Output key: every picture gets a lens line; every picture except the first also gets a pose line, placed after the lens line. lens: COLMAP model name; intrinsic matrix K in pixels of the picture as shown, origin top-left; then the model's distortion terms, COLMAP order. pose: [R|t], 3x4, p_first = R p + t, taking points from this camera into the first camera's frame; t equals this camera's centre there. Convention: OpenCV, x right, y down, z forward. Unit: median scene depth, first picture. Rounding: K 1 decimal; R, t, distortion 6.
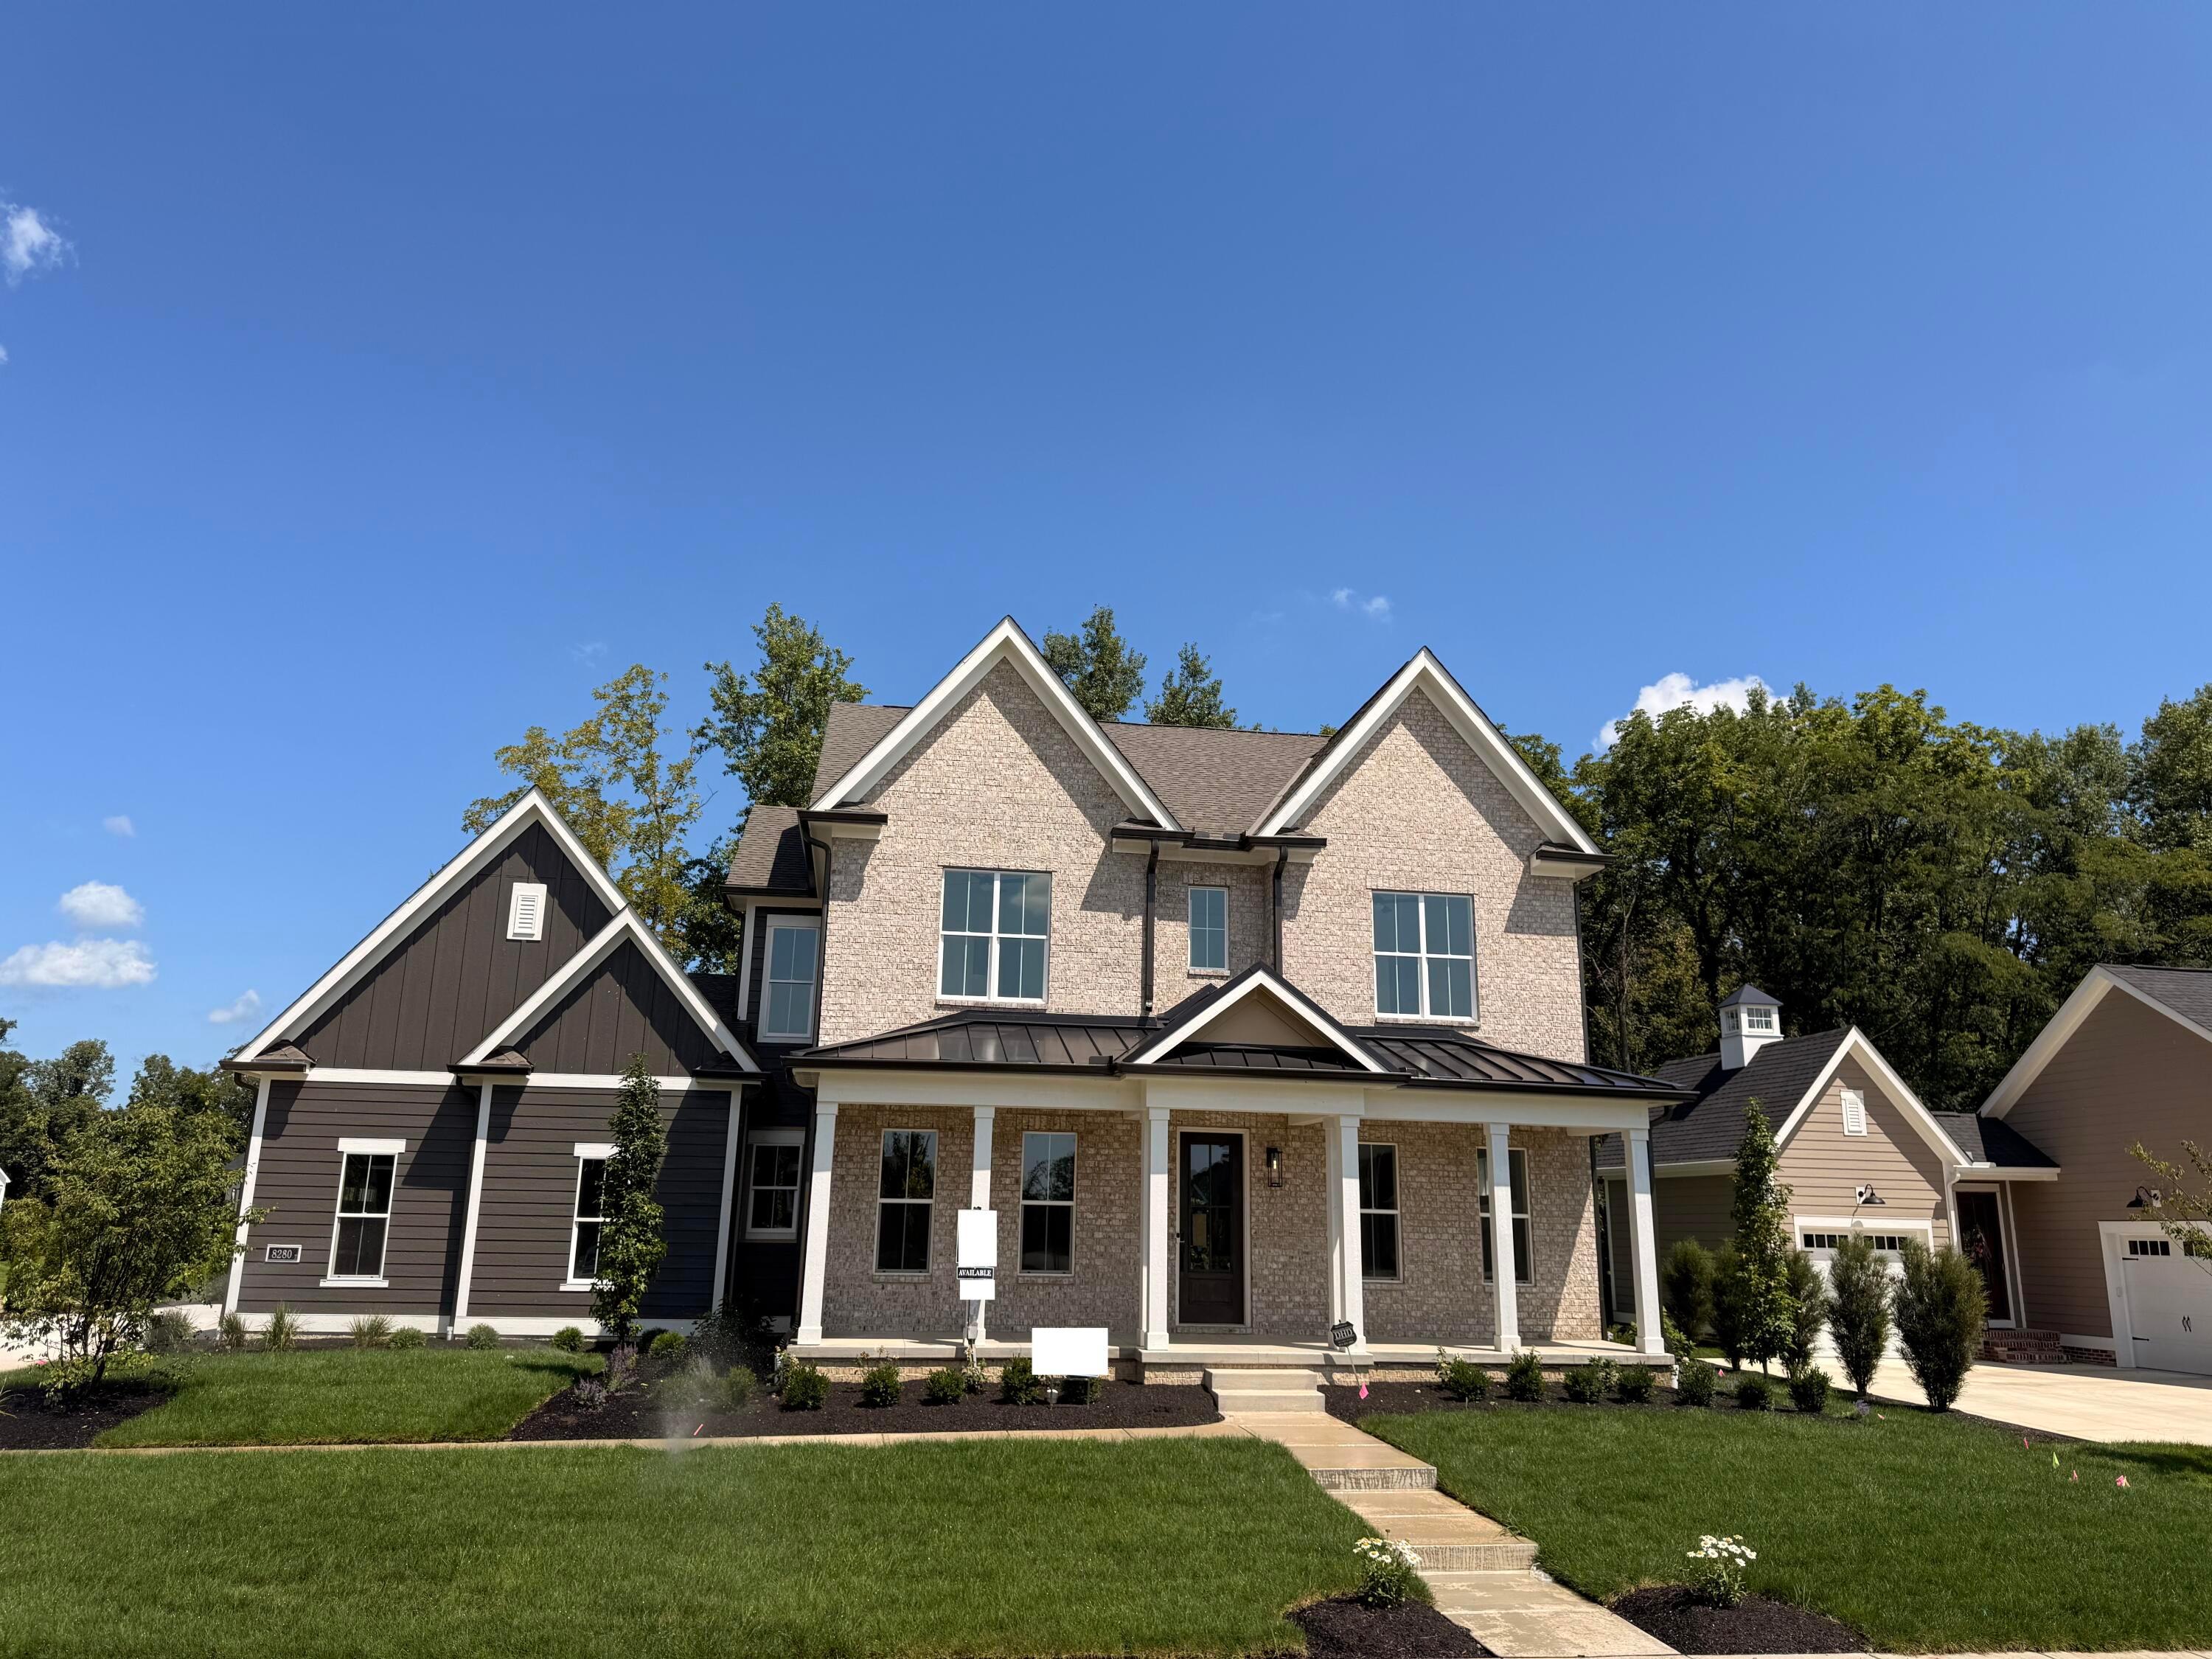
lens RADIAL K [[1553.3, 0, 1106.0], [0, 1553.3, 829.5], [0, 0, 1]] dist [0.111302, -0.187795]
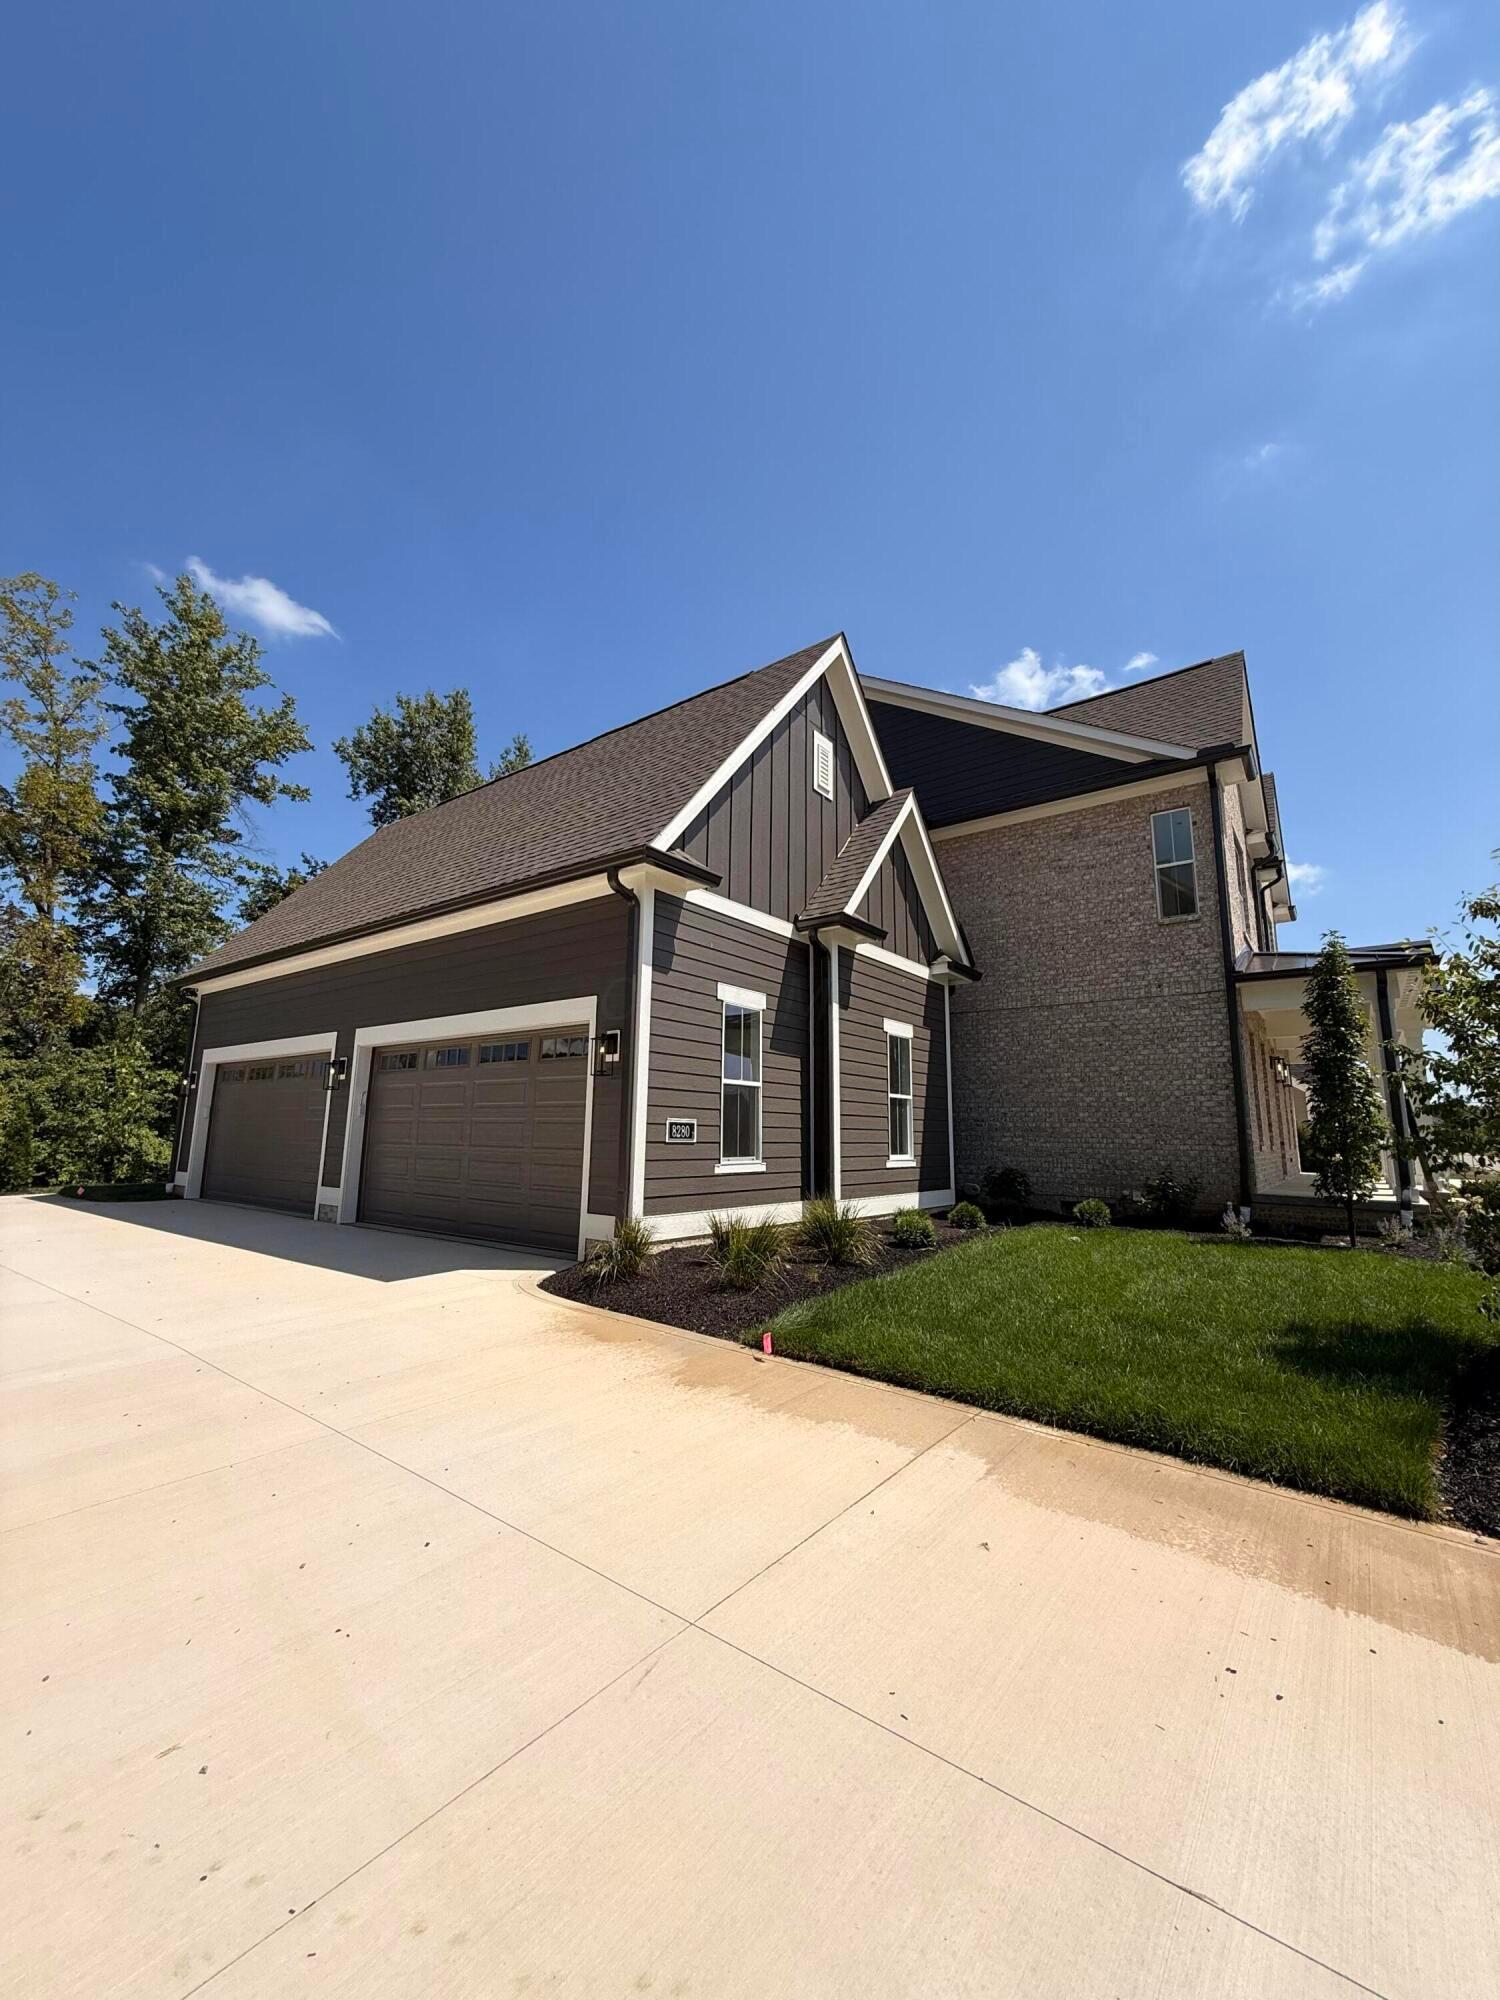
lens RADIAL K [[794.6, 0, 746.3], [0, 794.6, 995.4], [0, 0, 1]] dist [-0.001025, -0.000017]
pose [[0.719676, 0.109454, 0.685629, -0.725711], [-0.170061, 0.985205, 0.021228, 0.187845], [-0.673161, -0.131876, 0.727642, 0.698862]]
